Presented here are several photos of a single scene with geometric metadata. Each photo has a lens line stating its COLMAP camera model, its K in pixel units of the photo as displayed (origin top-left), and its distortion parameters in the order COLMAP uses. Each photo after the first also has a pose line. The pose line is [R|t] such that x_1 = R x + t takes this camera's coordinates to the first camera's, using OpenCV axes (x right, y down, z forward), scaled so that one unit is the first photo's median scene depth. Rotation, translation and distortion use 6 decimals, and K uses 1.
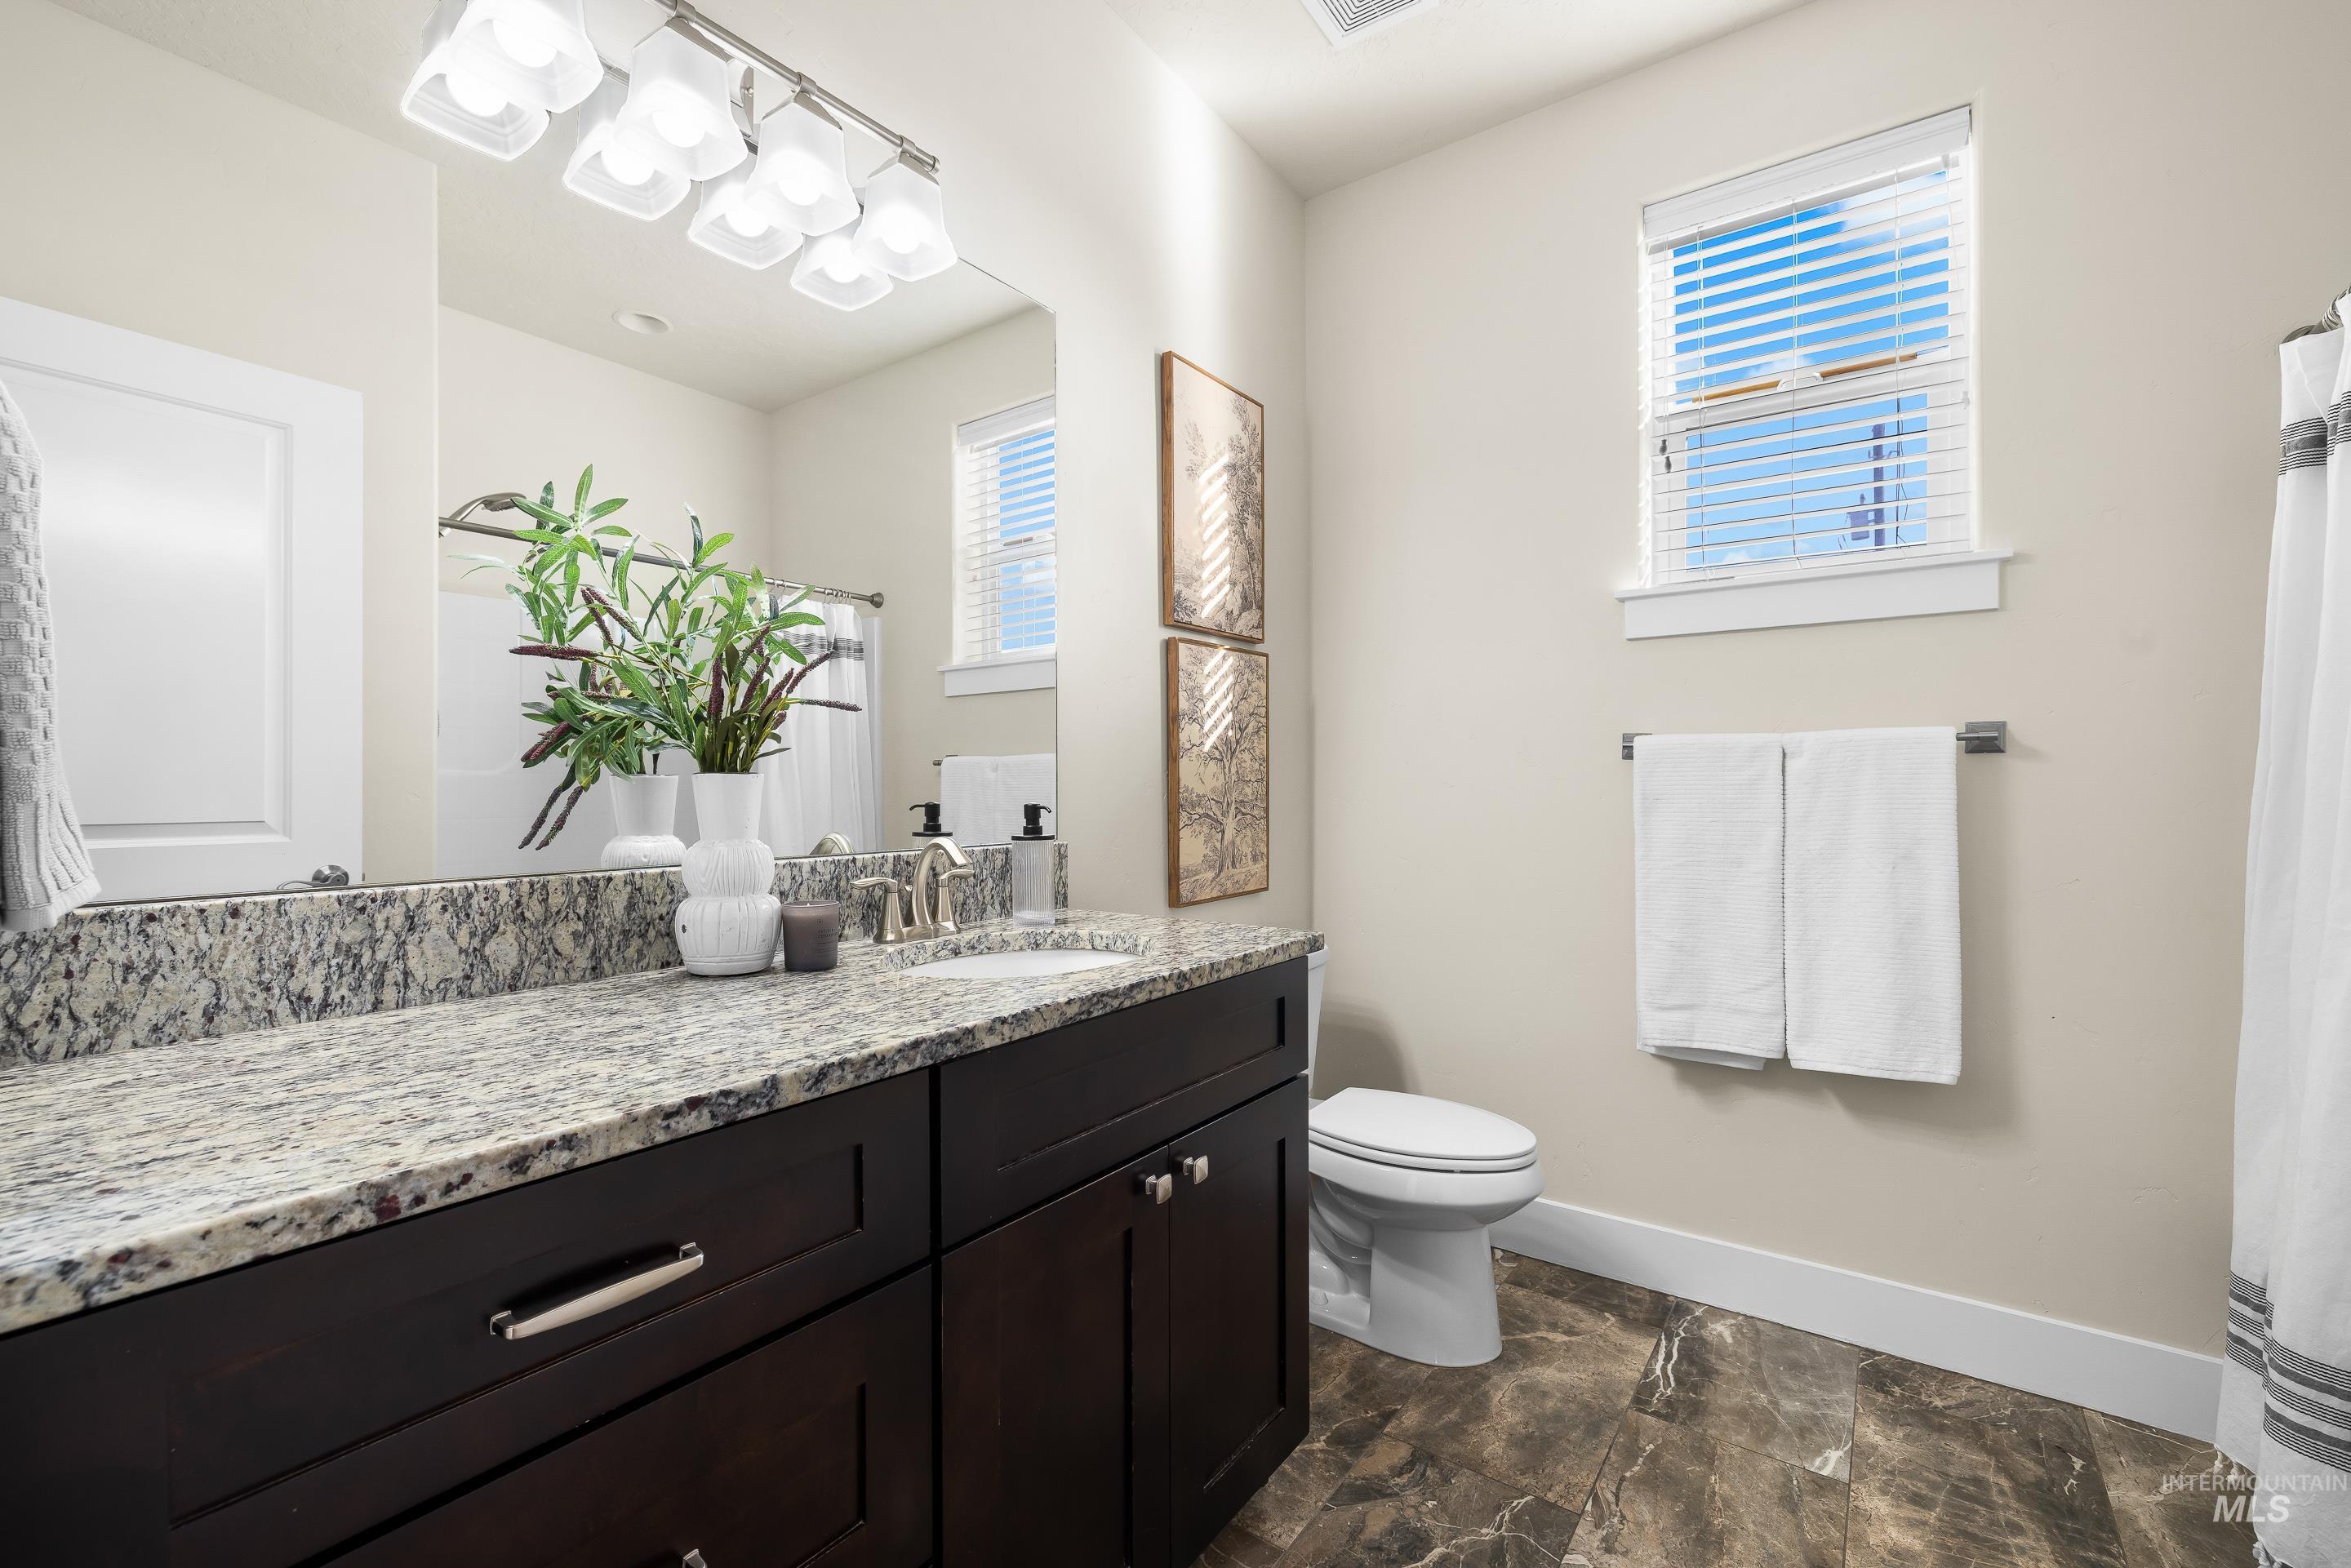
lens RADIAL K [[1001.6, 0, 1179.5], [0, 1001.6, 802.2], [0, 0, 1]] dist [0.008868, 0.000611]
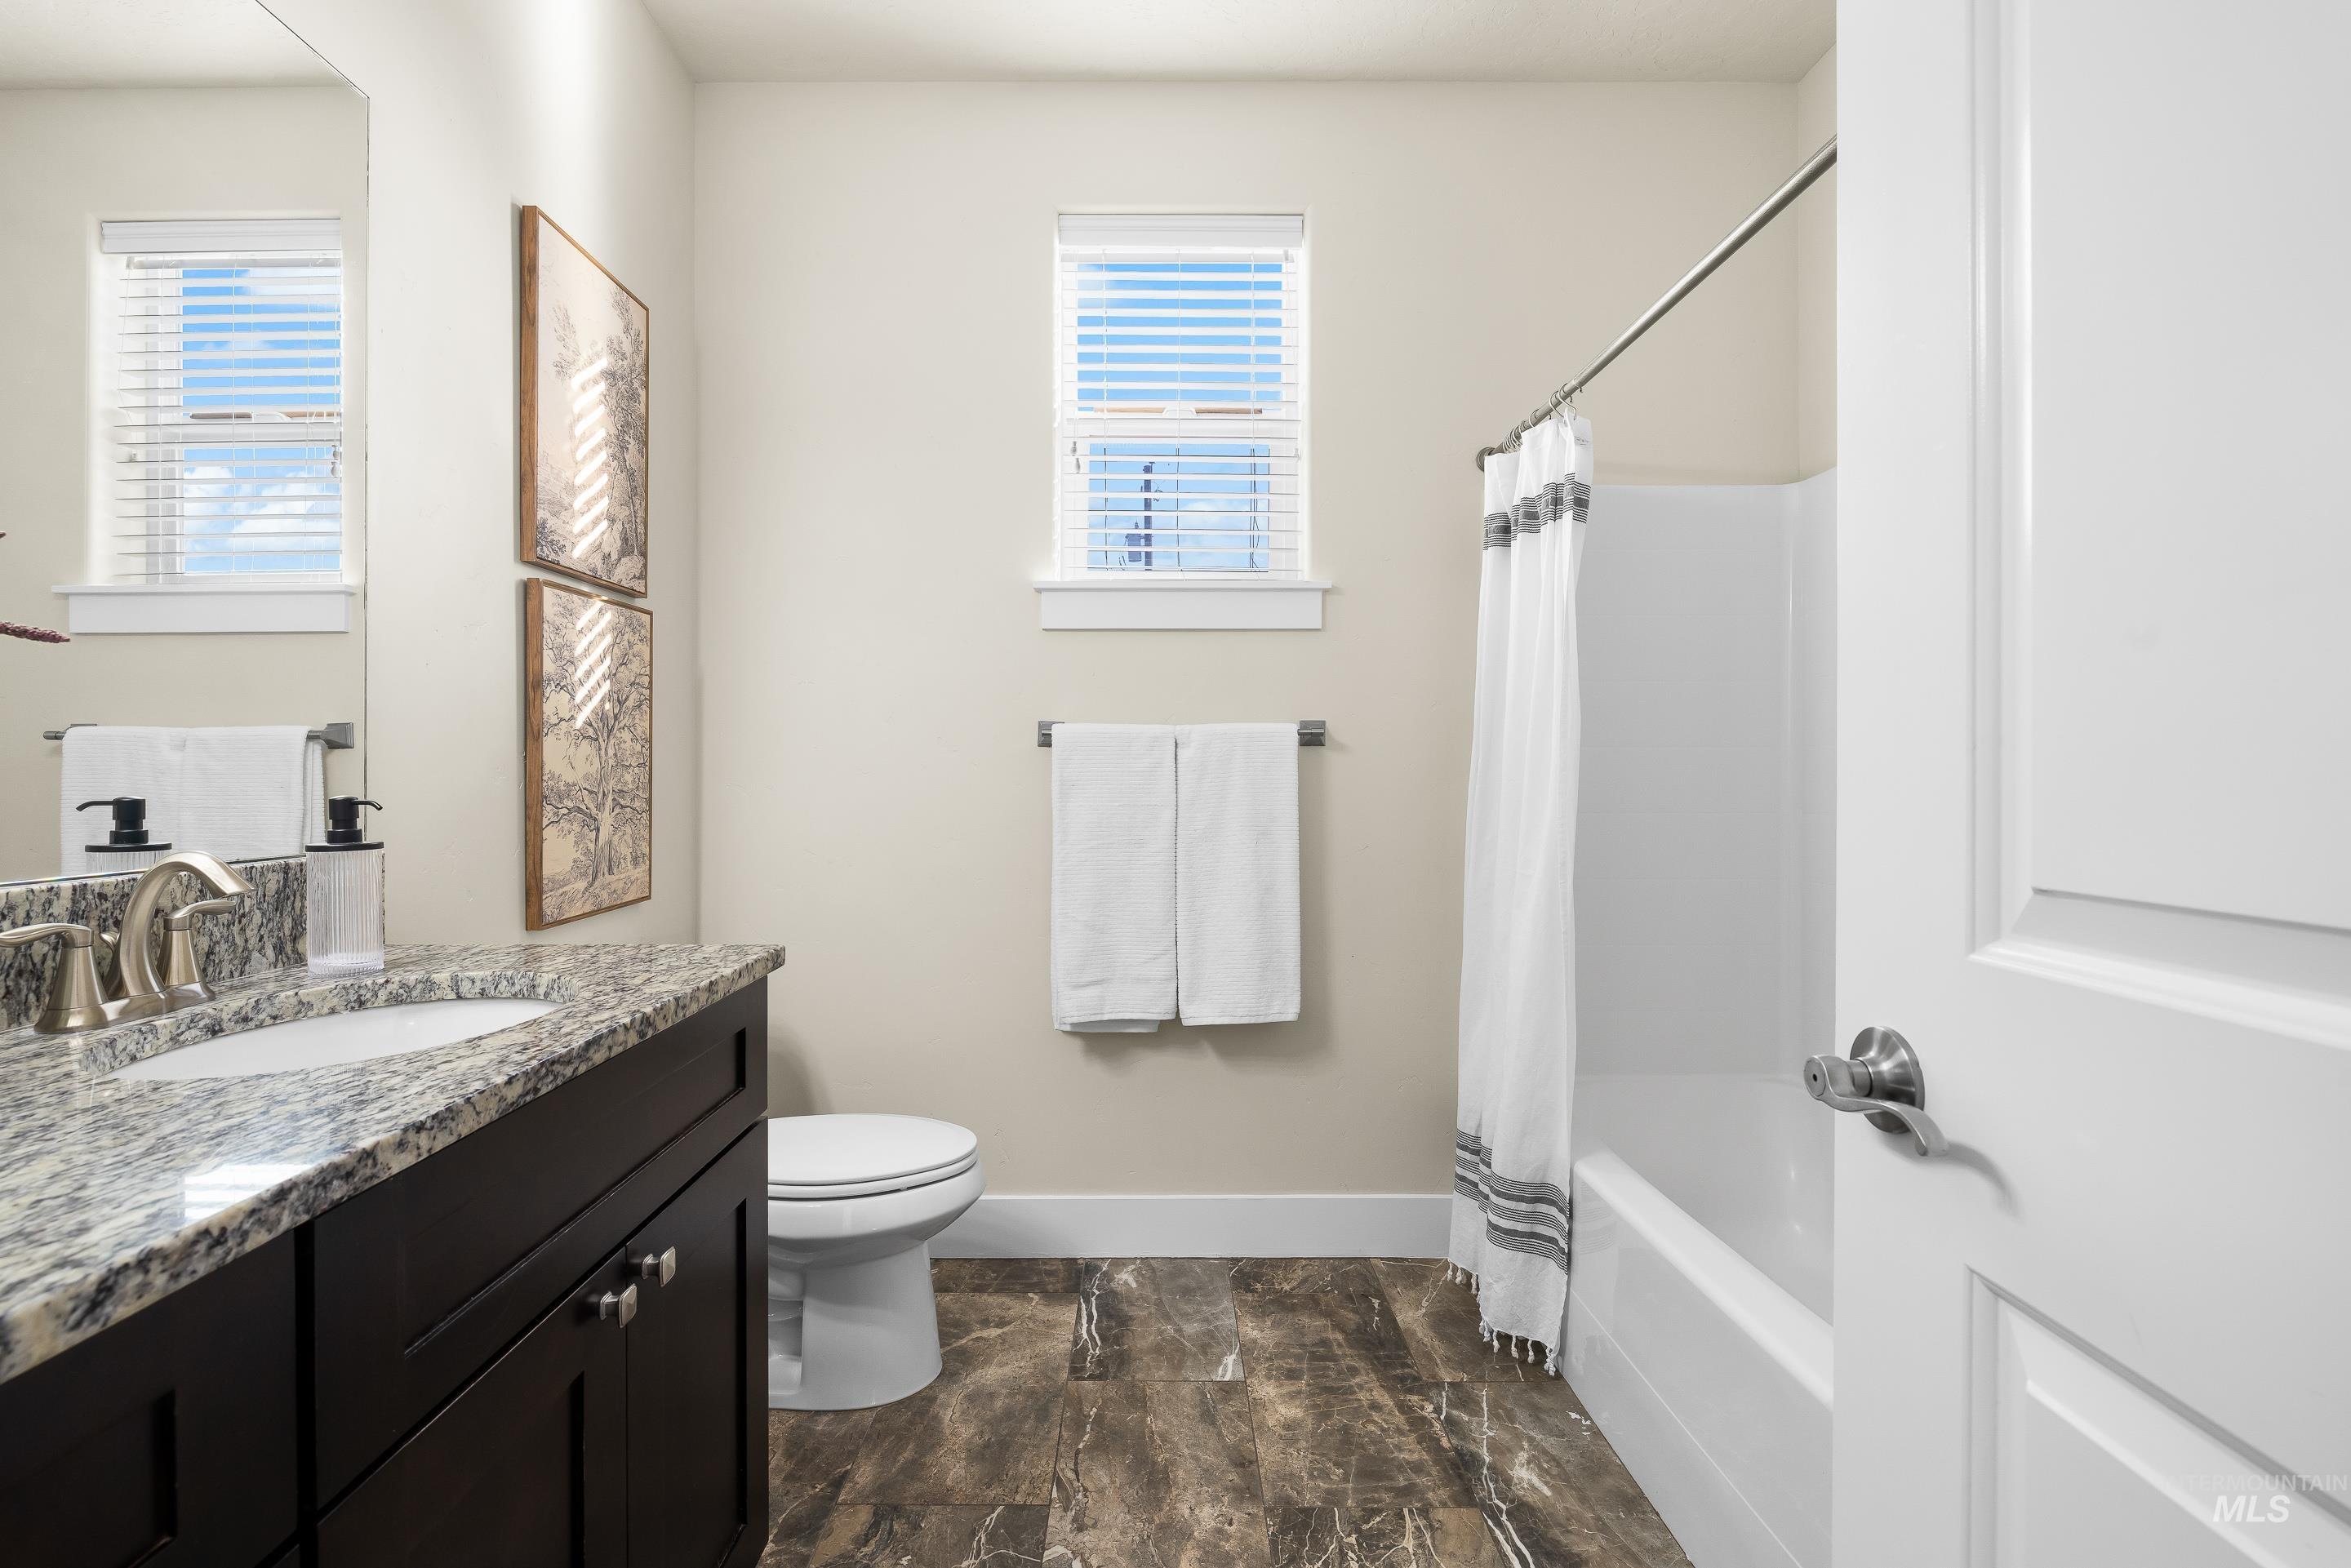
lens RADIAL K [[1043.9, 0, 1175.5], [0, 1043.9, 784.0], [0, 0, 1]] dist [-0.002909, 0.001349]
pose [[0.813278, -0.005361, 0.581851, -0.075448], [0.008377, 0.999962, -0.002496, -0.000975], [-0.581815, 0.006904, 0.813292, 0.066742]]
